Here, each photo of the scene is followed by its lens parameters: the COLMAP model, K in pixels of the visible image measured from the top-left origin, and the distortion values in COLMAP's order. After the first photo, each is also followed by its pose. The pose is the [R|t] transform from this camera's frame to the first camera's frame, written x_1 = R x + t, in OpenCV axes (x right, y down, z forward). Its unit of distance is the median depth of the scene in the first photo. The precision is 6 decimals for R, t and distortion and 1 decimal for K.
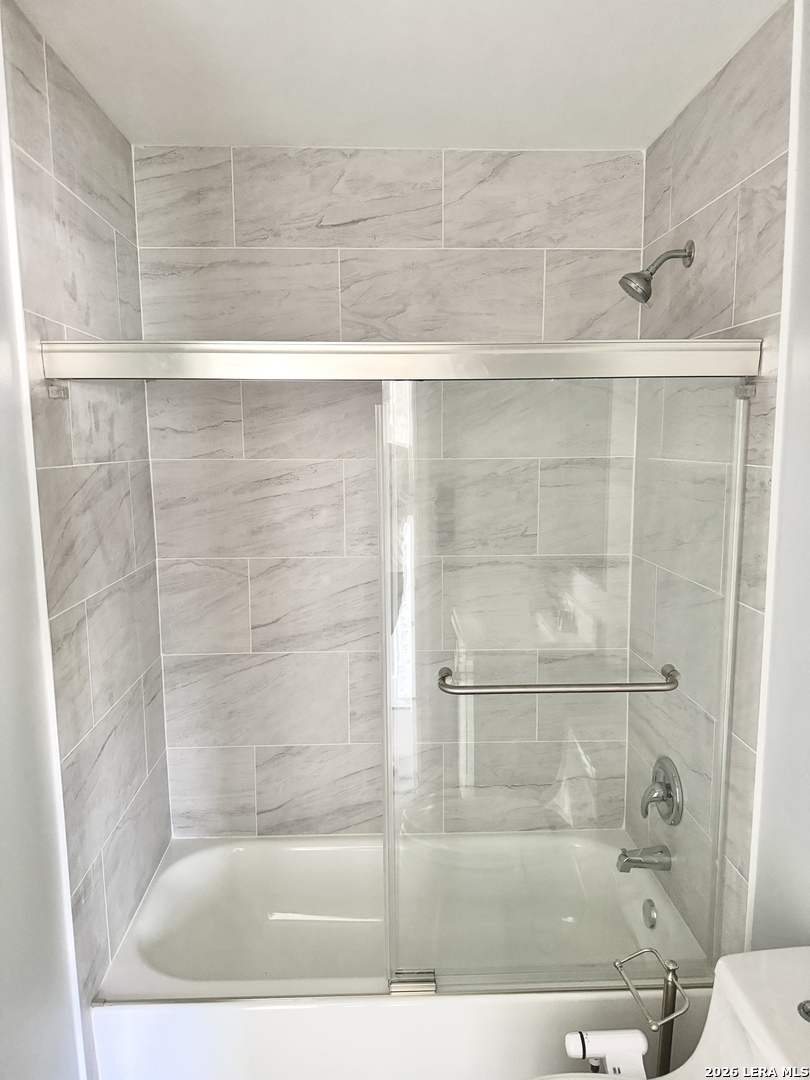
lens RADIAL K [[767.2, 0, 402.9], [0, 767.2, 545.5], [0, 0, 1]] dist [0.045937, -0.046226]
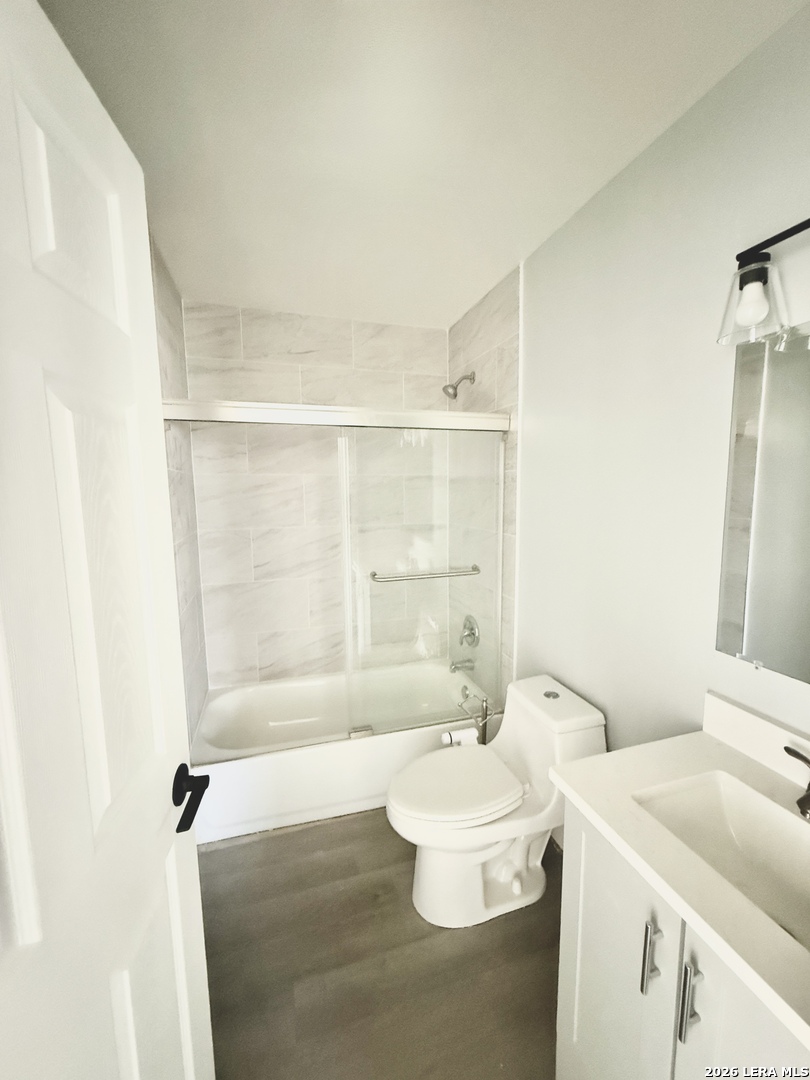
lens RADIAL K [[429.0, 0, 407.1], [0, 429.0, 534.2], [0, 0, 1]] dist [0.003708, 0.002521]
pose [[0.966393, -0.029527, 0.255369, -0.111901], [0.036970, 0.999019, -0.024393, 0.073285], [-0.254398, 0.033014, 0.966536, -0.086763]]
